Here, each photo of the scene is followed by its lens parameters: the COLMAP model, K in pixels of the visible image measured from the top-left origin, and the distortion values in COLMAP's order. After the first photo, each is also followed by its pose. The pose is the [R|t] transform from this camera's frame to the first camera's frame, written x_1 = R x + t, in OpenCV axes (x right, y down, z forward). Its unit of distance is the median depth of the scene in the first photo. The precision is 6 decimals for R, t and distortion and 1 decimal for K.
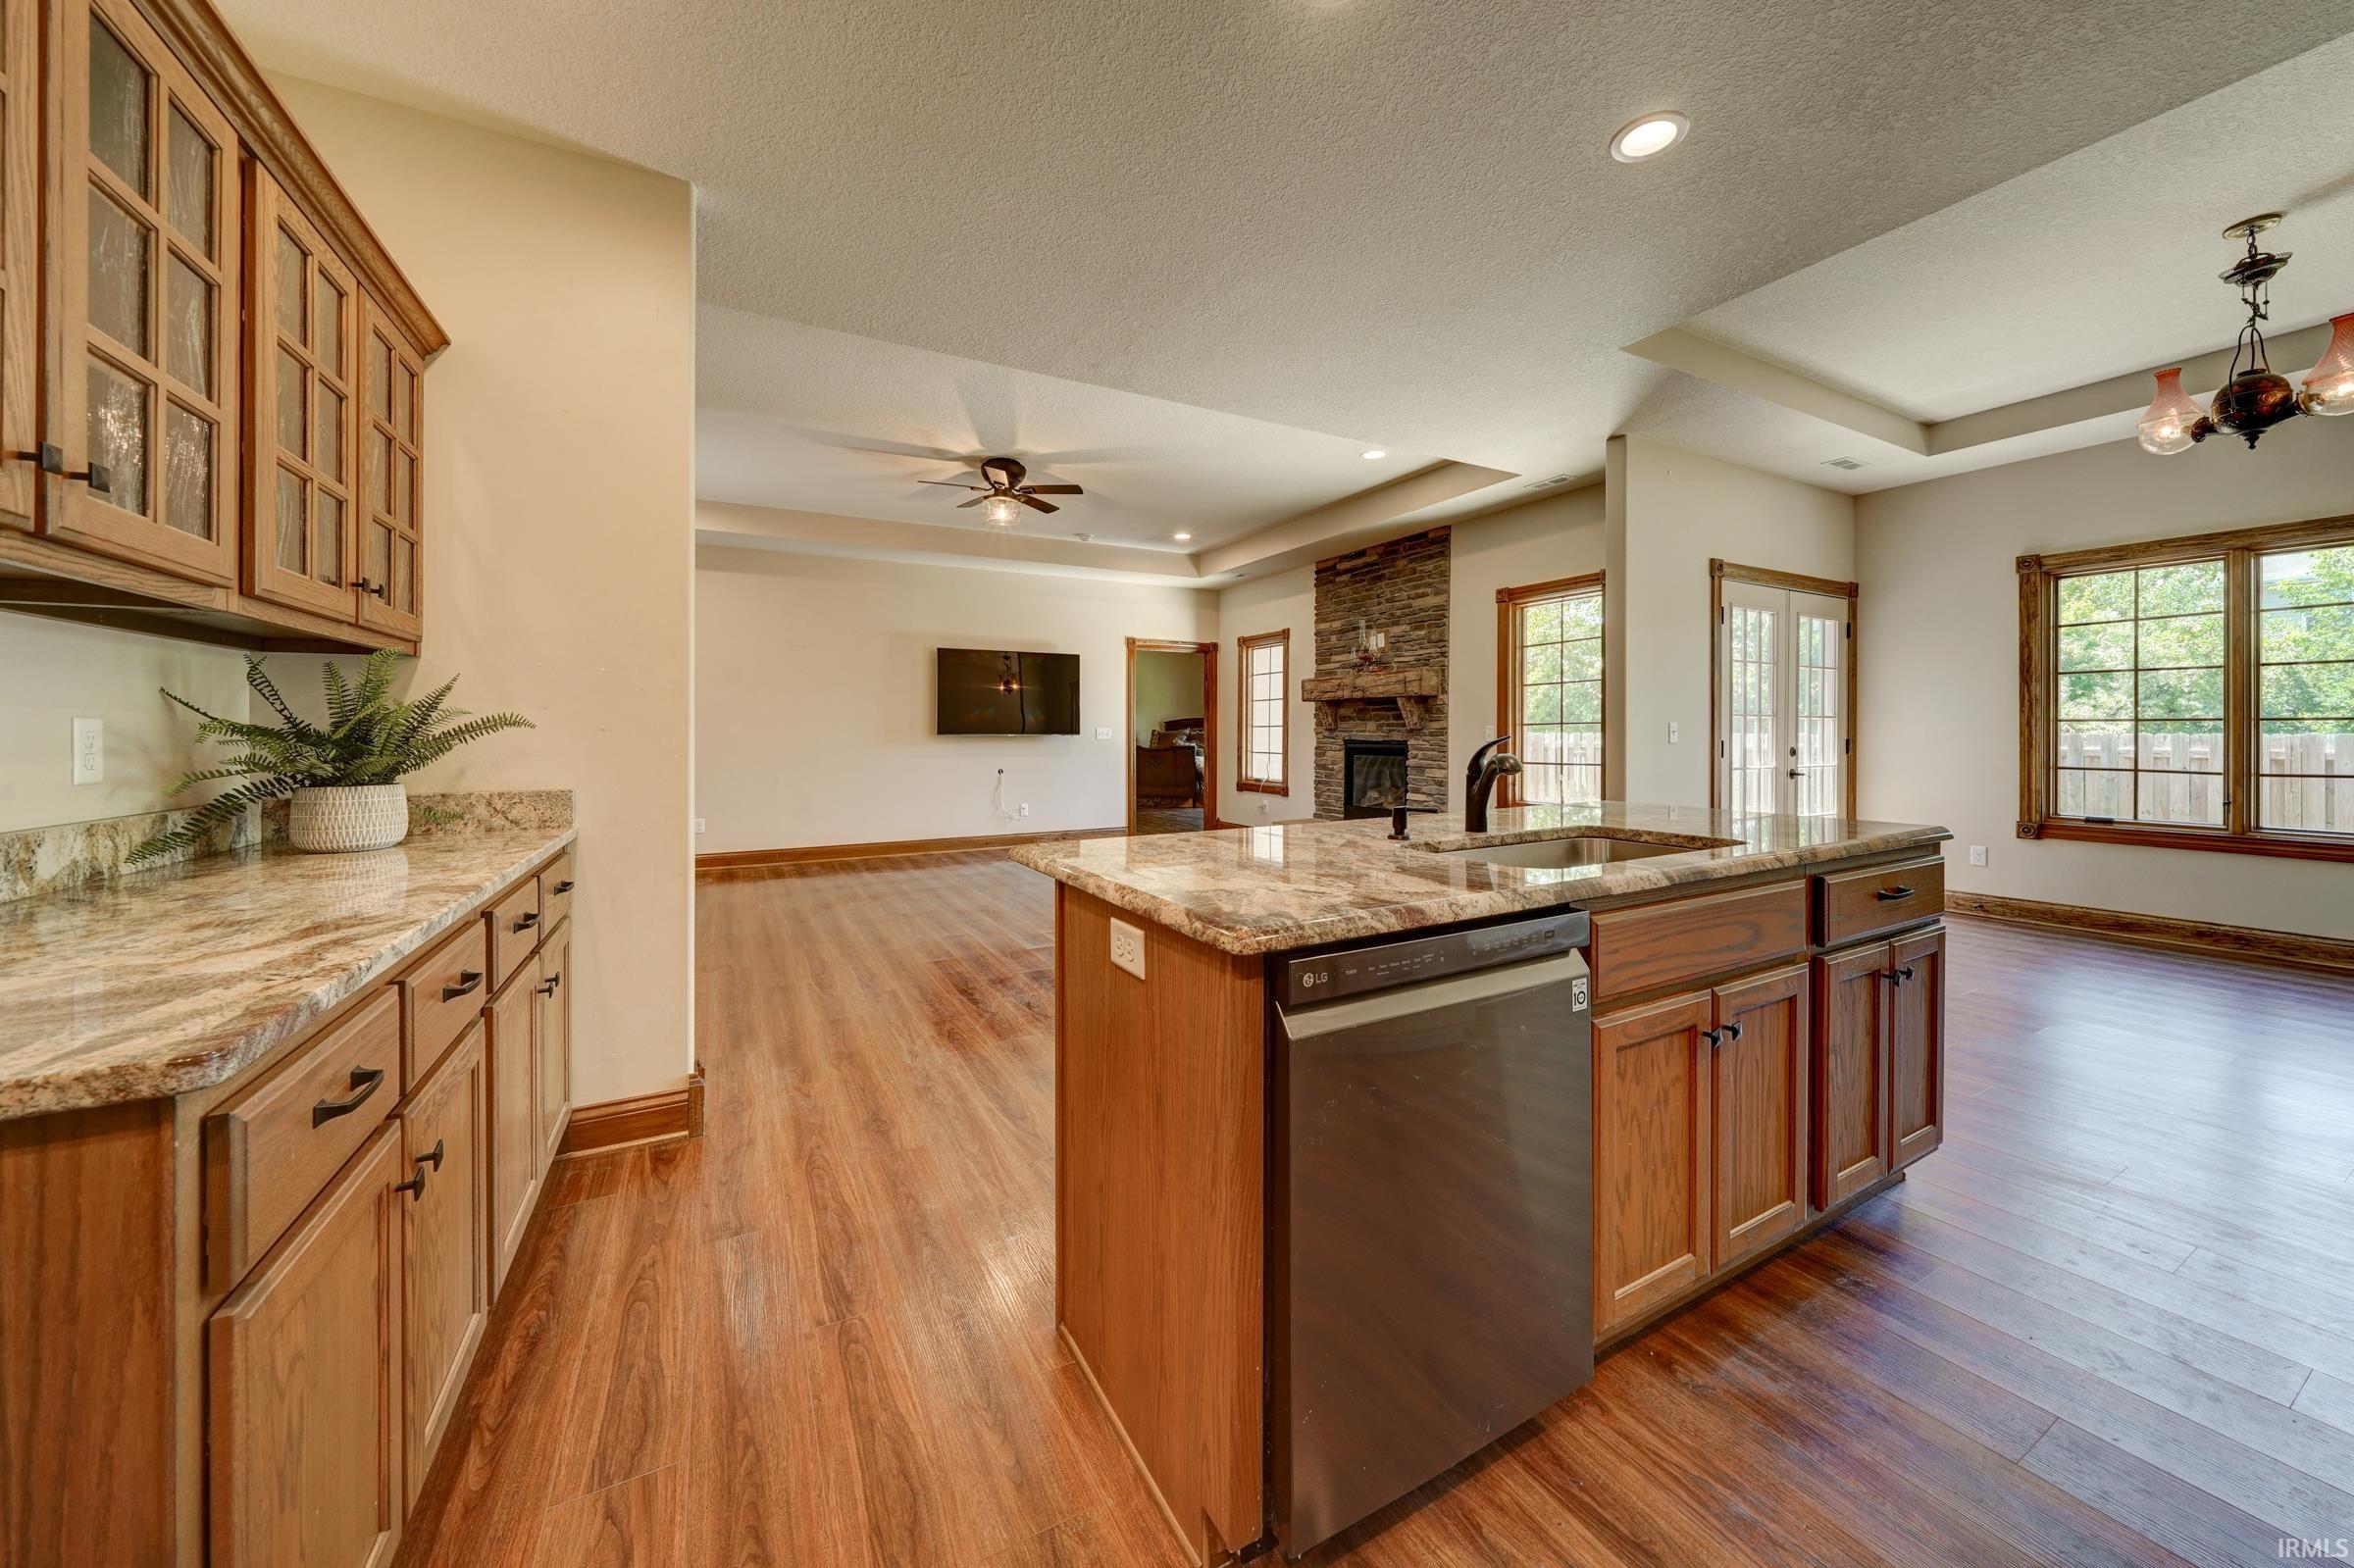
lens RADIAL K [[812.3, 0, 1184.6], [0, 812.3, 749.8], [0, 0, 1]] dist [-0.003094, 0.000217]
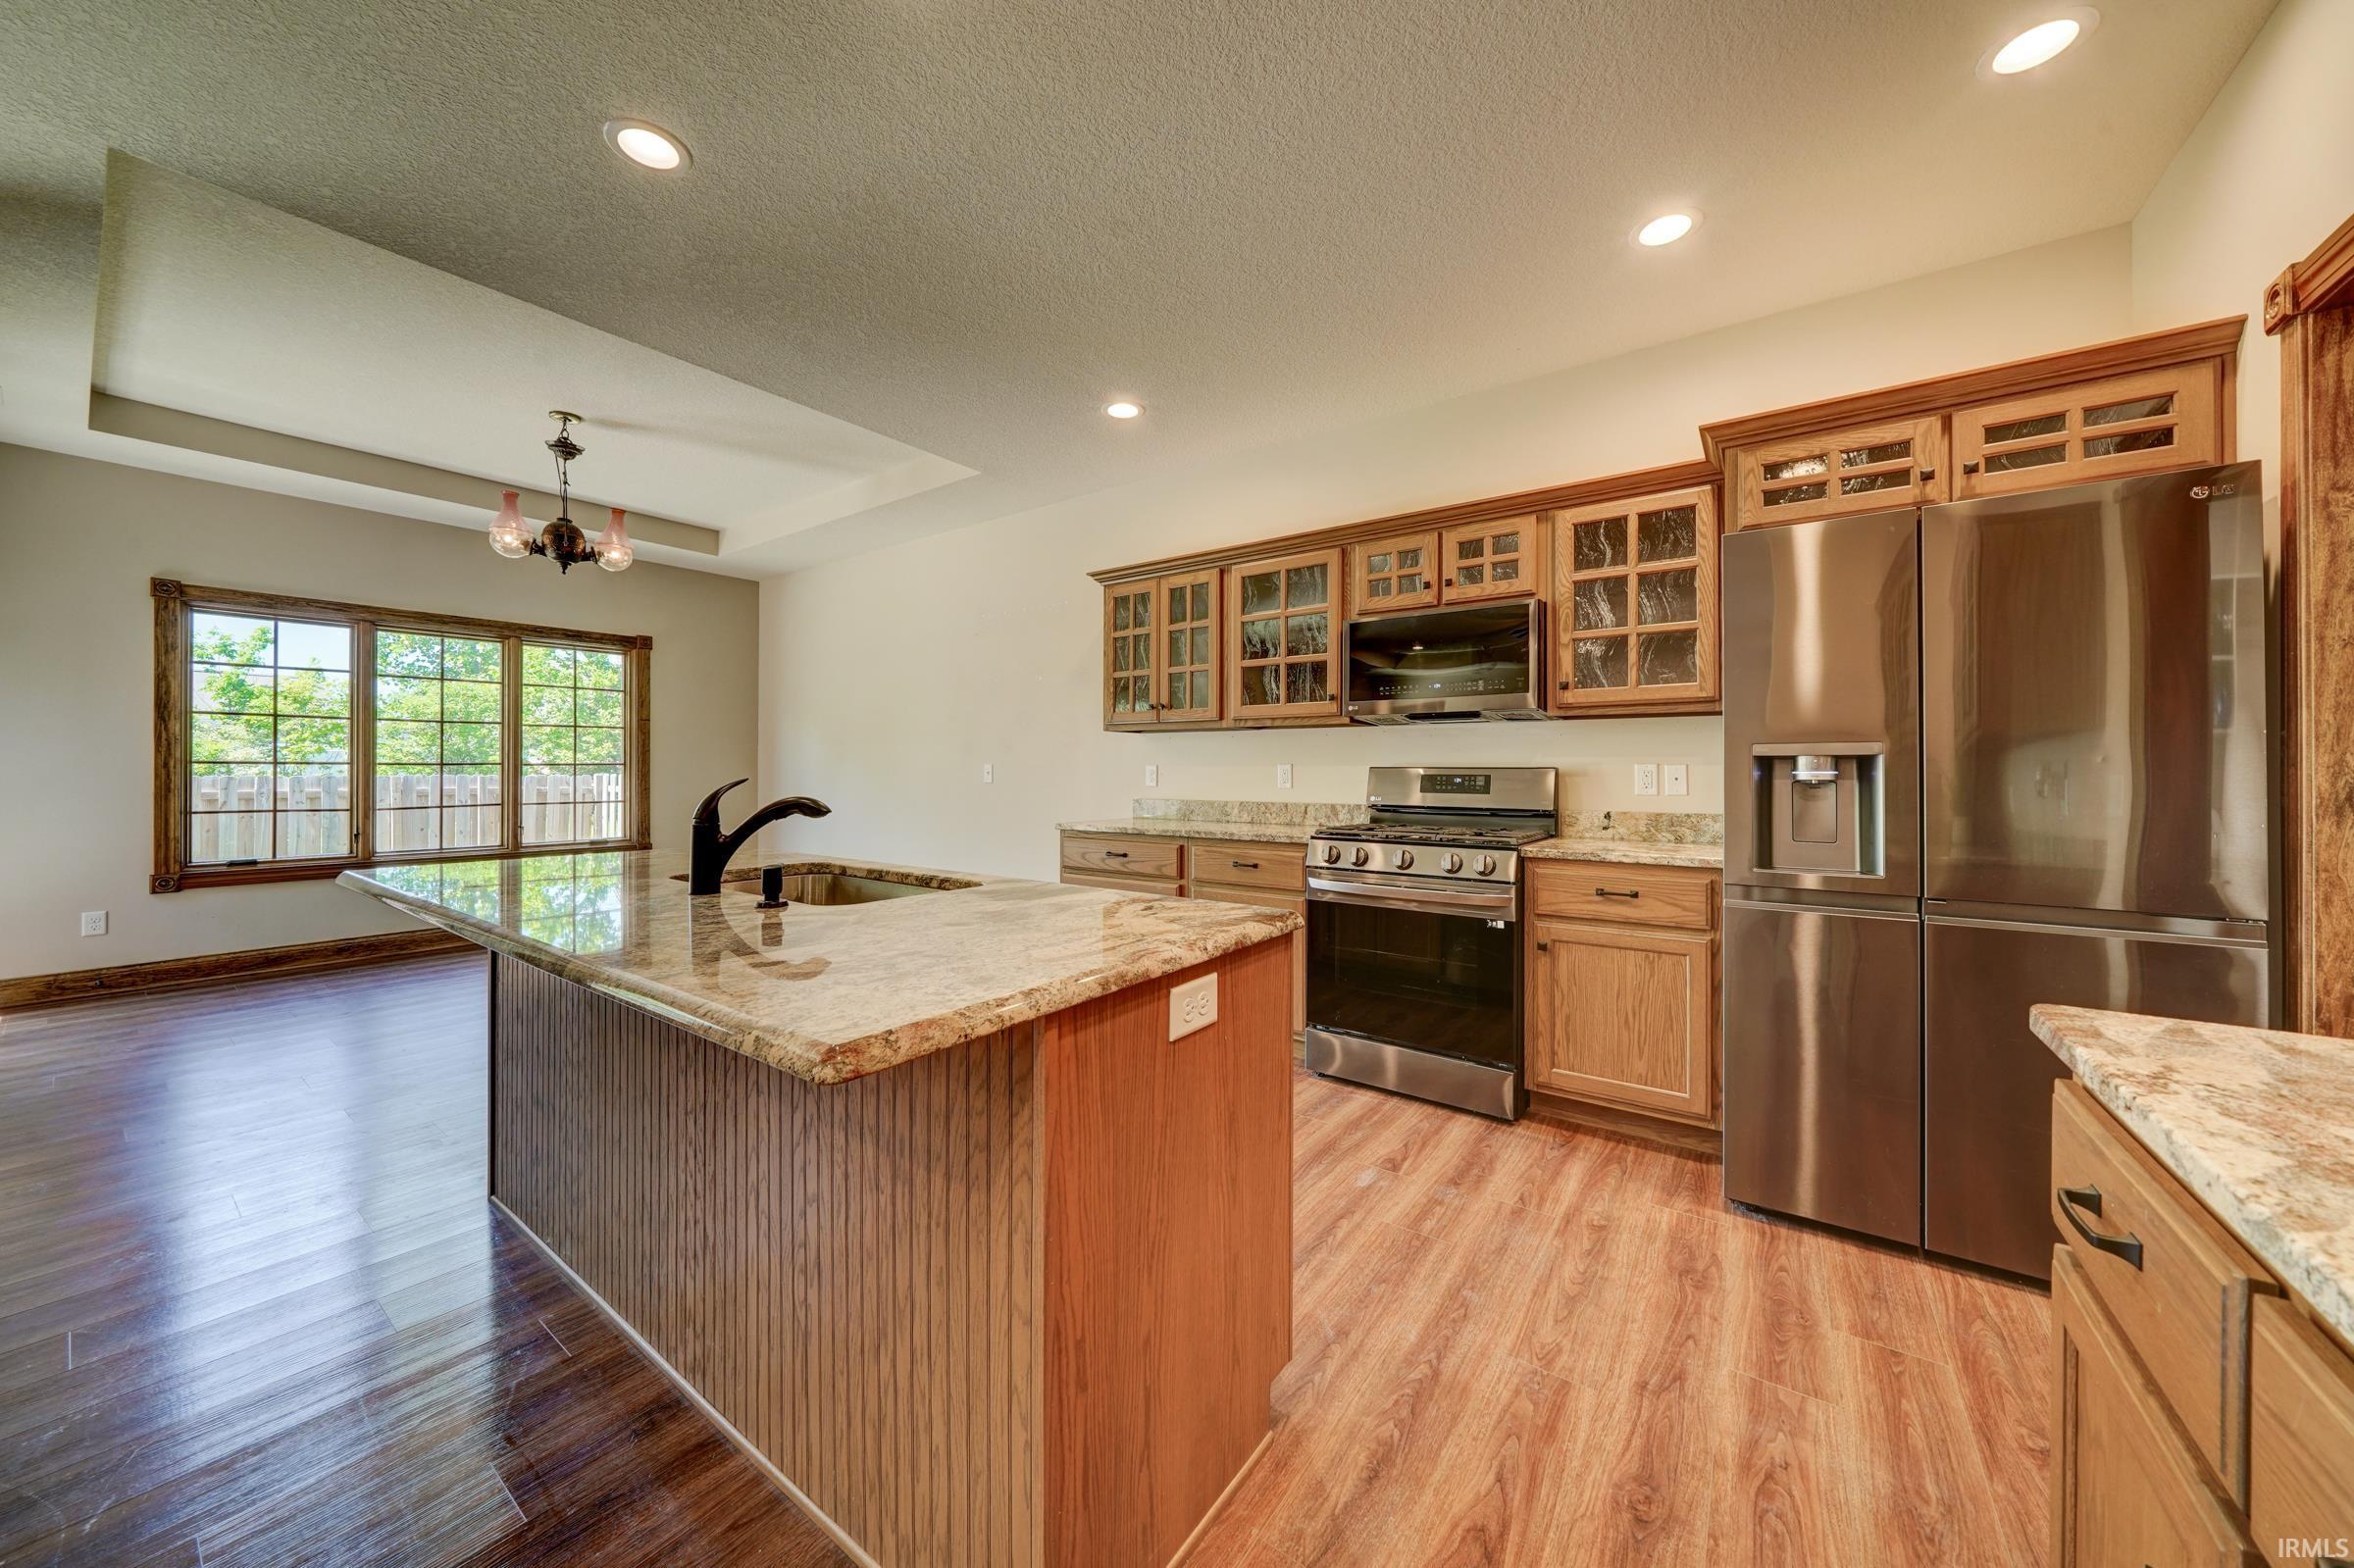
lens RADIAL K [[812.3, 0, 1169.9], [0, 812.3, 774.0], [0, 0, 1]] dist [-0.003094, 0.000217]
pose [[-0.404429, 0.000508, 0.914569, -0.198082], [0.021313, 0.999734, 0.008869, -0.005835], [-0.914321, 0.023079, -0.404332, 0.301272]]
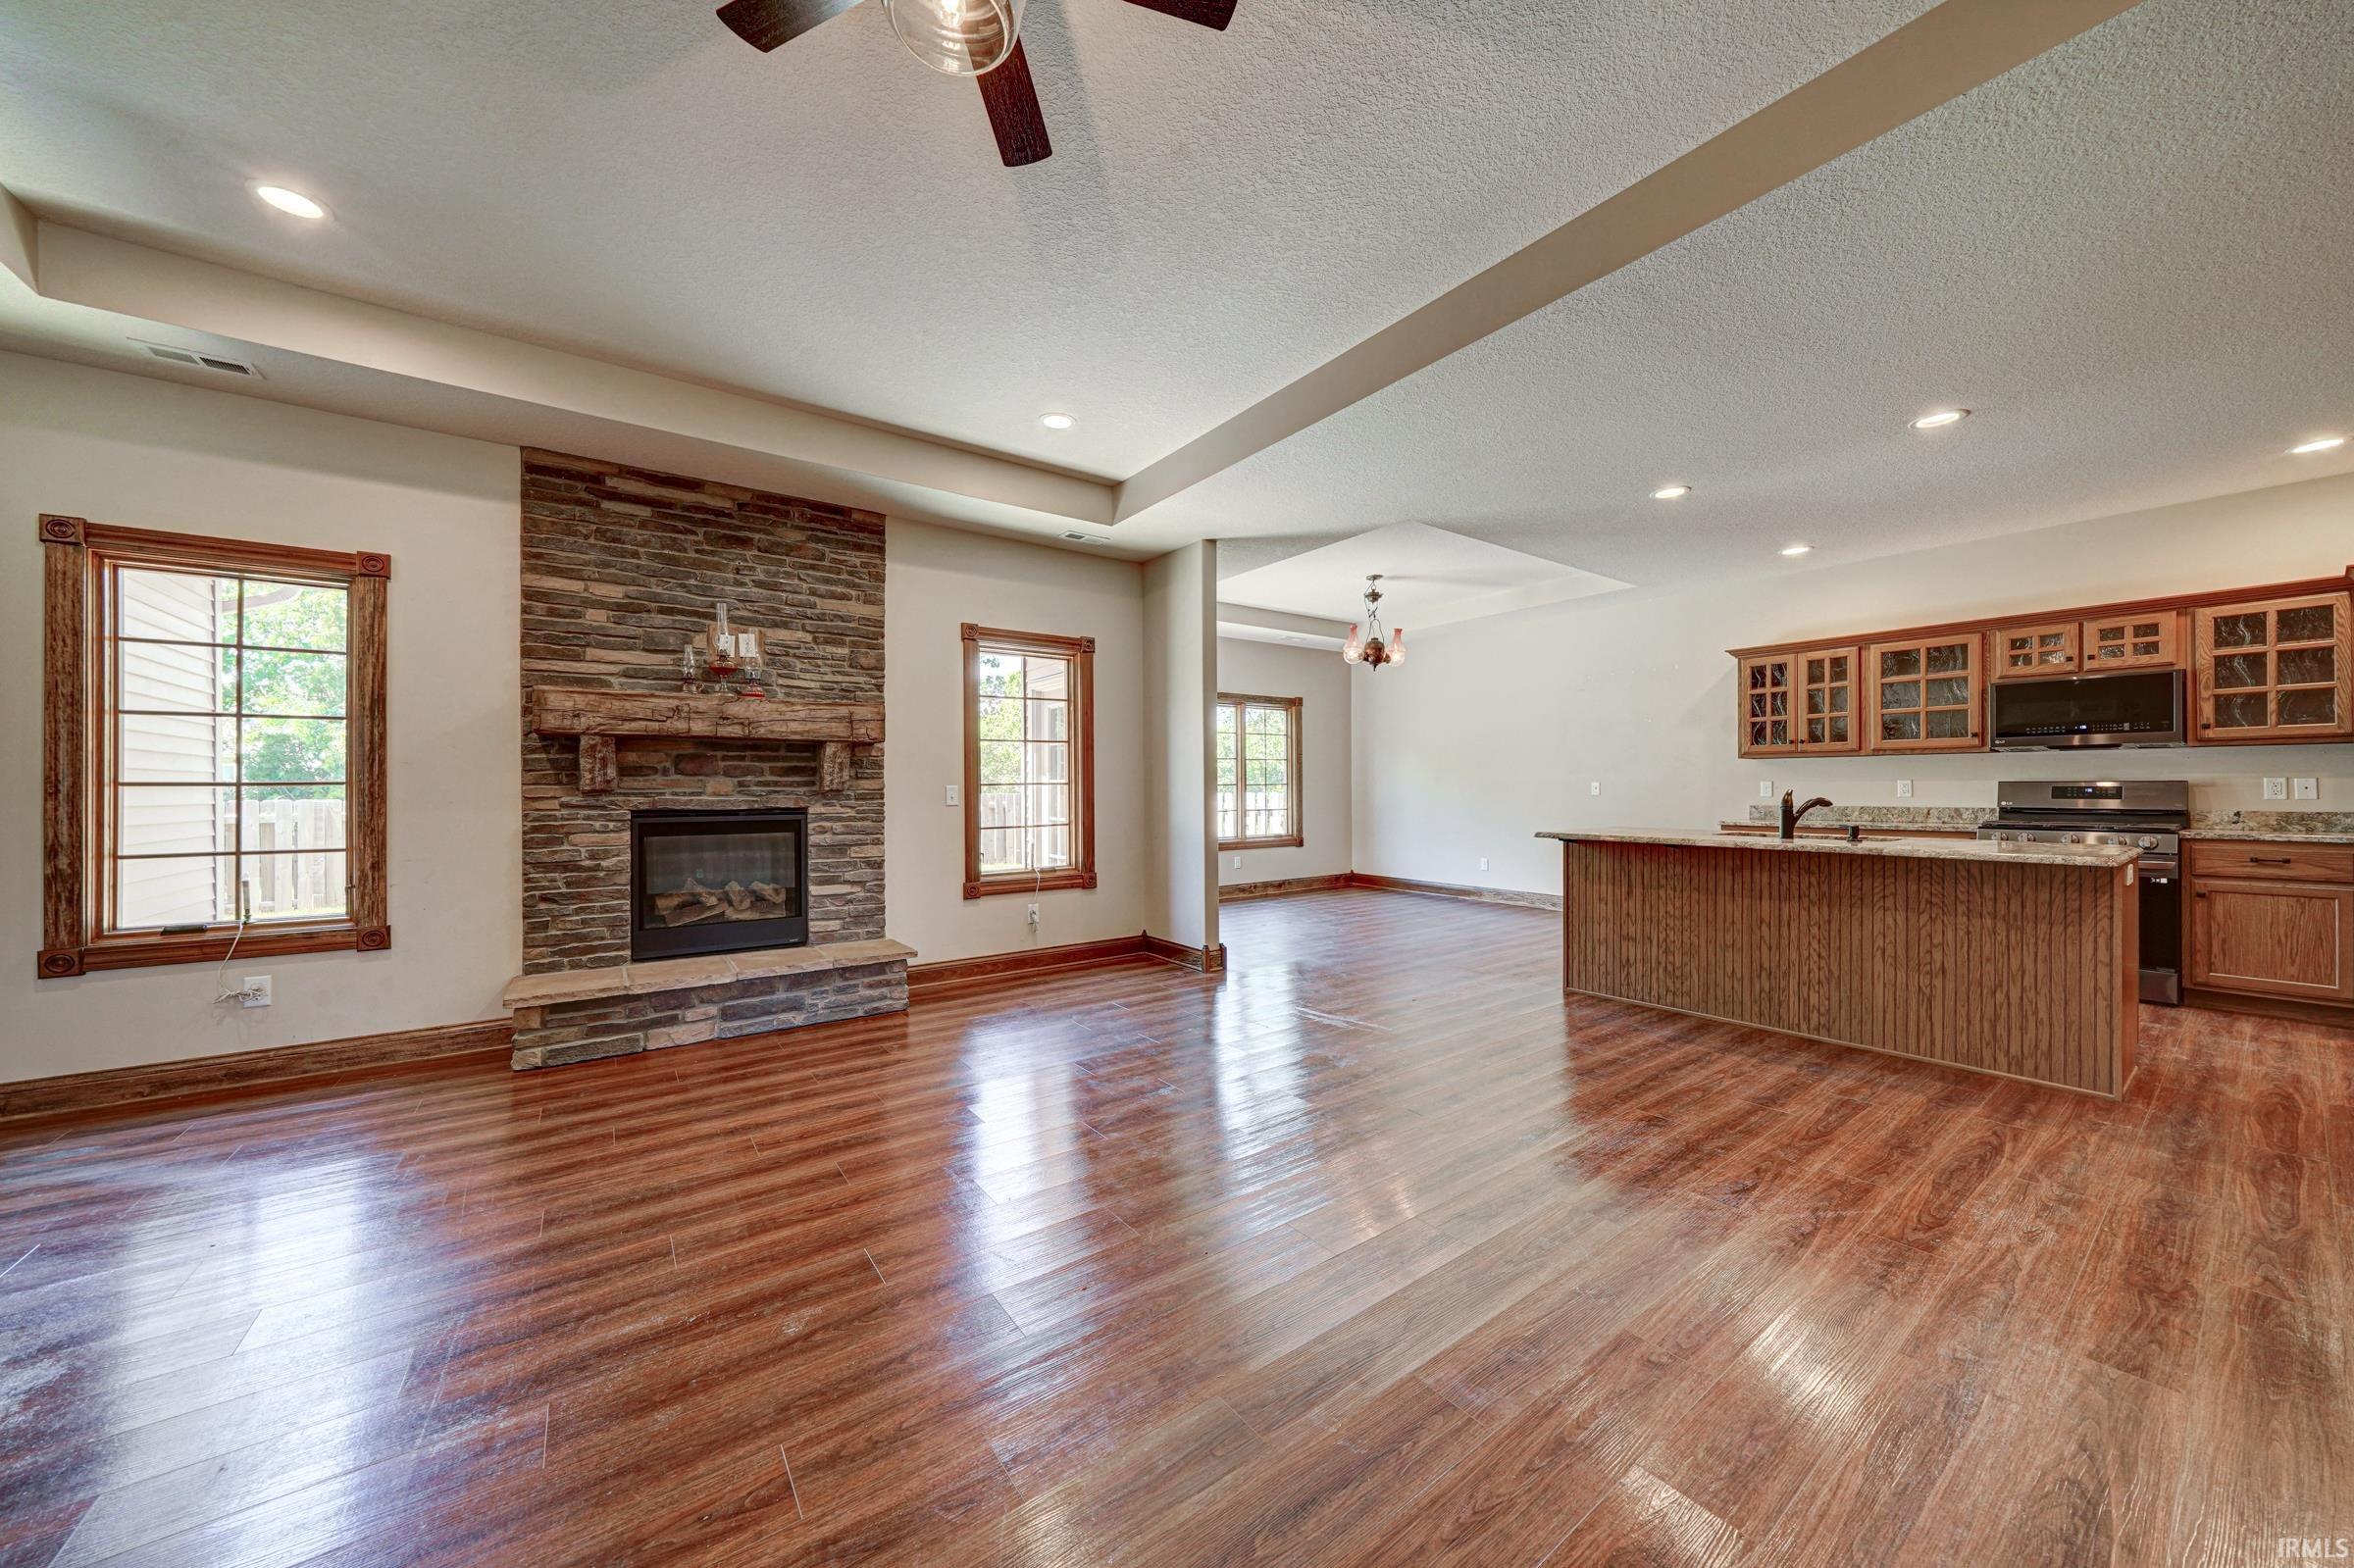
lens RADIAL K [[812.3, 0, 1174.3], [0, 812.3, 791.3], [0, 0, 1]] dist [-0.003094, 0.000217]
pose [[-0.106372, 0.001352, 0.994325, -0.482365], [0.029430, 0.999565, 0.001789, -0.019842], [-0.993891, 0.029454, -0.106365, 0.908951]]
